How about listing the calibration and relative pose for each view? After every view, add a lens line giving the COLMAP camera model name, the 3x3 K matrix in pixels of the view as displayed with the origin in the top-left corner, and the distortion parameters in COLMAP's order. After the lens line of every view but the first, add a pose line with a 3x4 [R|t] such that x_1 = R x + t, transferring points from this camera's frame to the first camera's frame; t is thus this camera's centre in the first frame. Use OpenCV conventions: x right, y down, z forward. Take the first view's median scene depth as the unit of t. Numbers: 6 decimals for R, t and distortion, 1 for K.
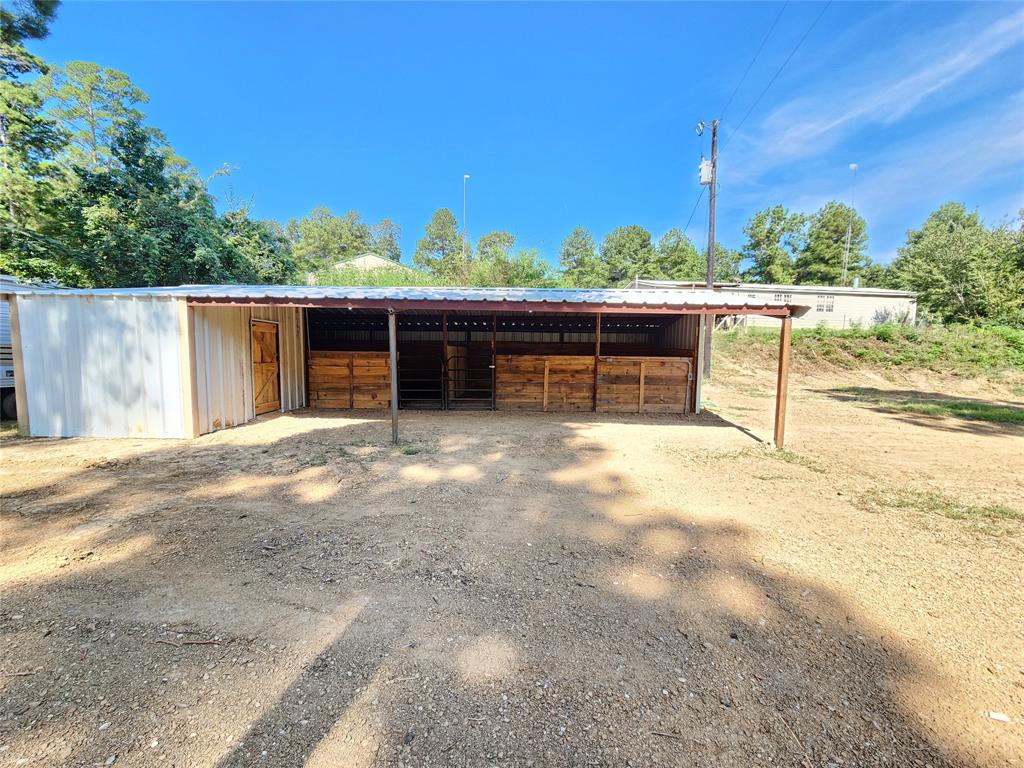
lens RADIAL K [[418.1, 0, 511.7], [0, 418.1, 388.6], [0, 0, 1]] dist [-0.000218, 0.000396]
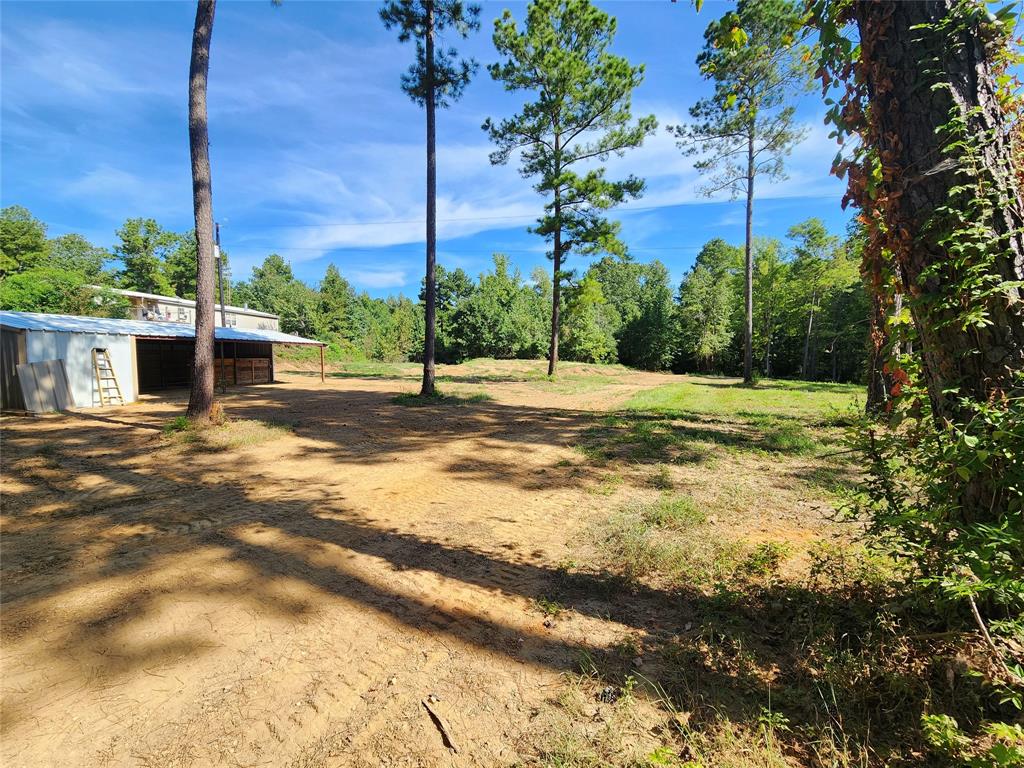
lens RADIAL K [[418.1, 0, 511.7], [0, 418.1, 388.6], [0, 0, 1]] dist [-0.000218, 0.000396]
pose [[0.218134, -0.090825, 0.971683, -0.457016], [0.084670, 0.993667, 0.073872, 0.011033], [-0.972239, 0.066159, 0.224443, -0.248746]]
